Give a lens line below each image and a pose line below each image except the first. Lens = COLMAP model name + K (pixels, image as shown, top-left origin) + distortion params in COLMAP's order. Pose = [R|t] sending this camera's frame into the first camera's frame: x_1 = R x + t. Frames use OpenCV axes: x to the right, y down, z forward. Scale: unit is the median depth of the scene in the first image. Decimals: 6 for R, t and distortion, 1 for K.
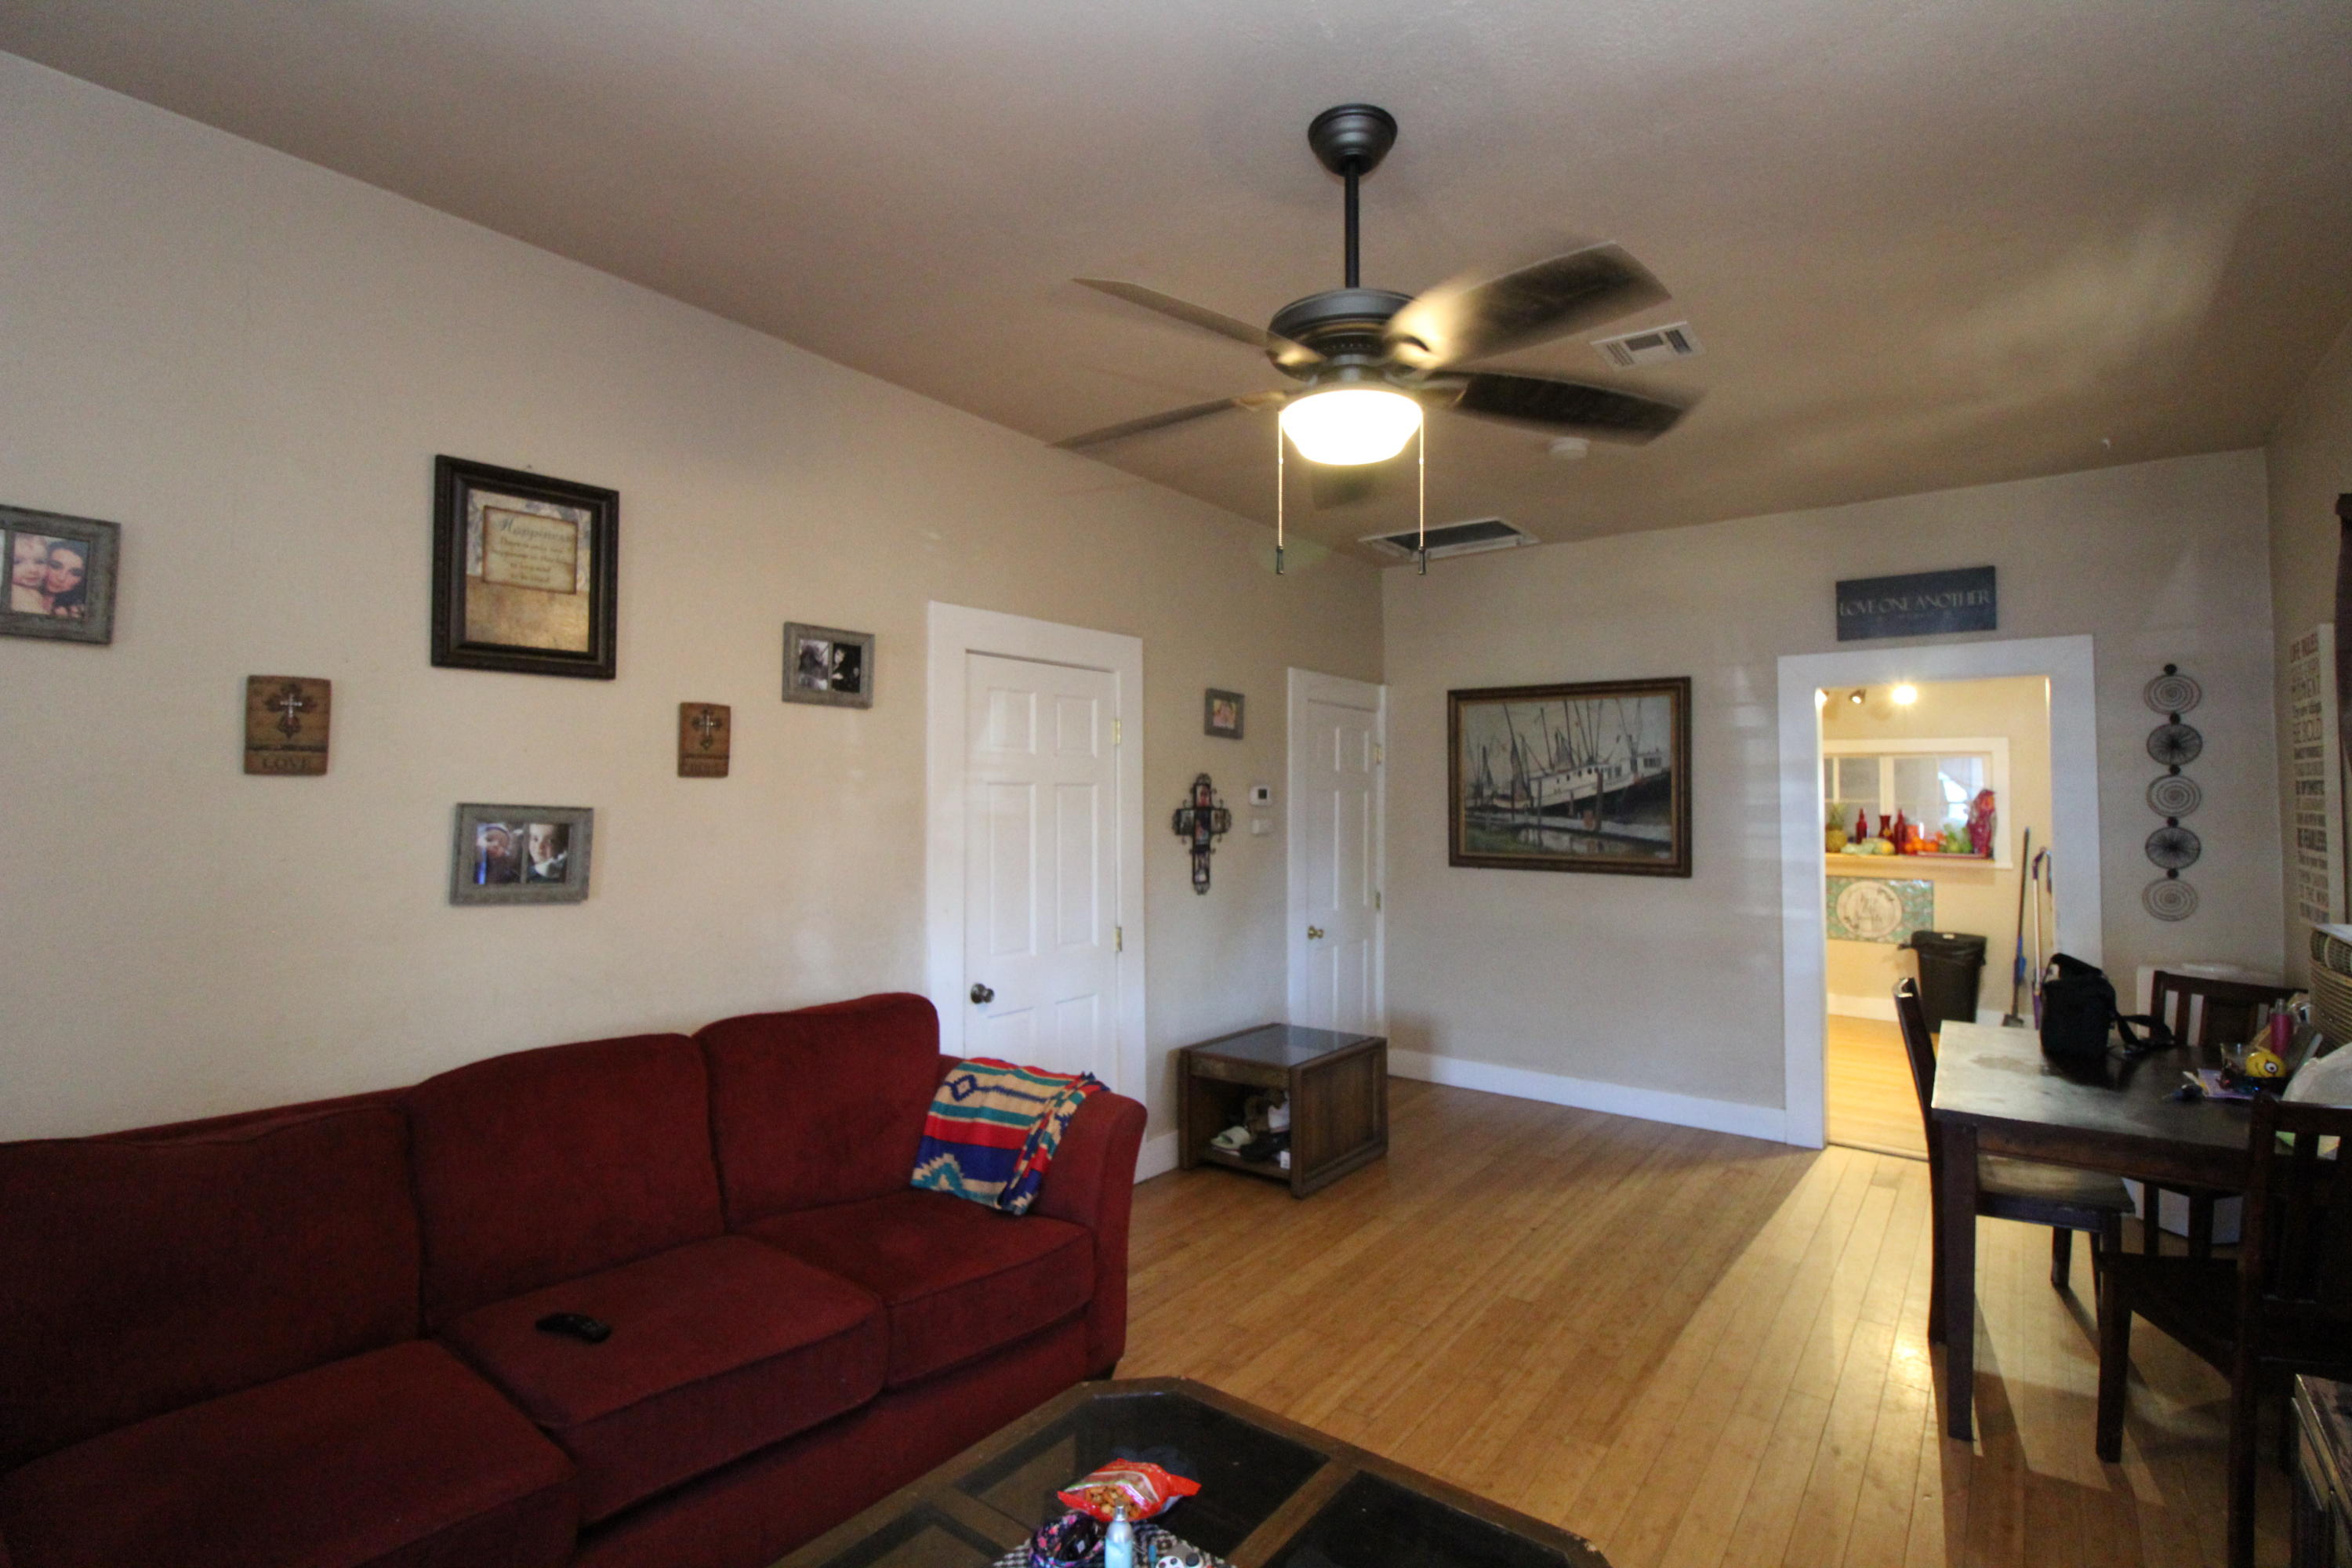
lens RADIAL K [[1089.4, 0, 1186.8], [0, 1089.4, 768.8], [0, 0, 1]] dist [-0.014162, -0.003578]
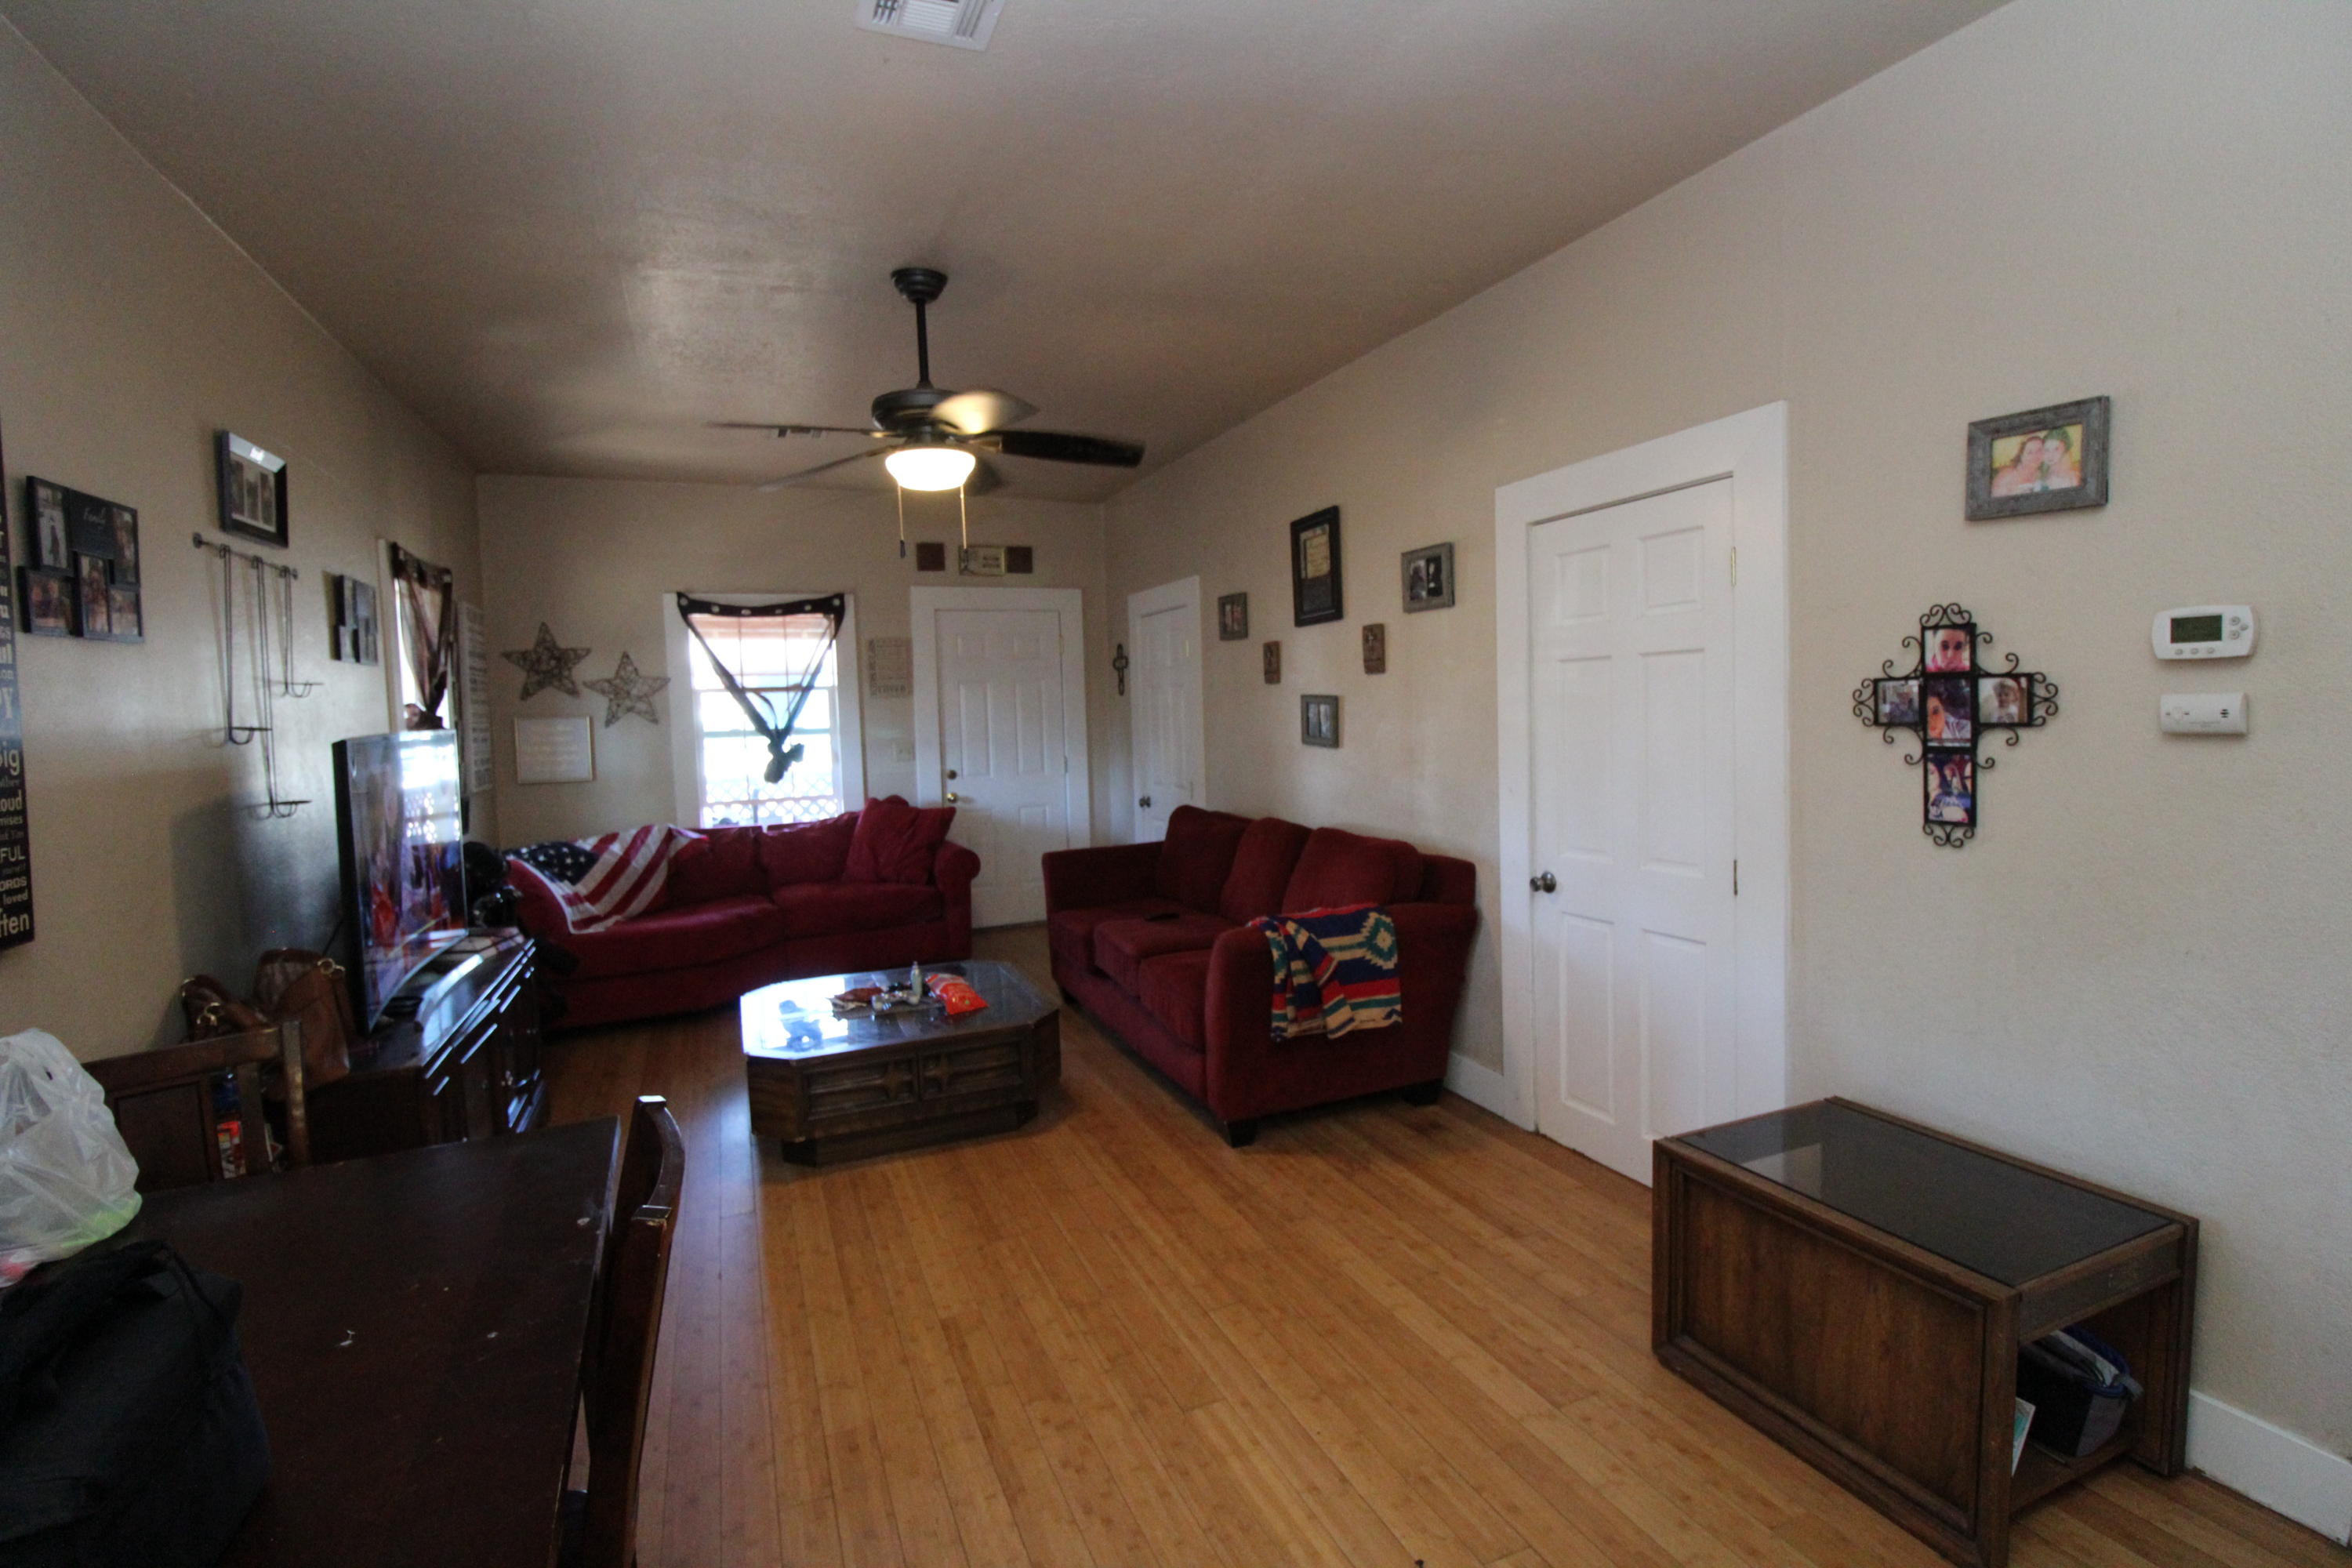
lens RADIAL K [[1089.4, 0, 1180.5], [0, 1089.4, 785.7], [0, 0, 1]] dist [-0.014162, -0.003578]
pose [[-0.498928, 0.069458, -0.863855, 0.848922], [0.048265, 0.997463, 0.052324, 0.059874], [0.865298, -0.015588, -0.501015, 1.291359]]
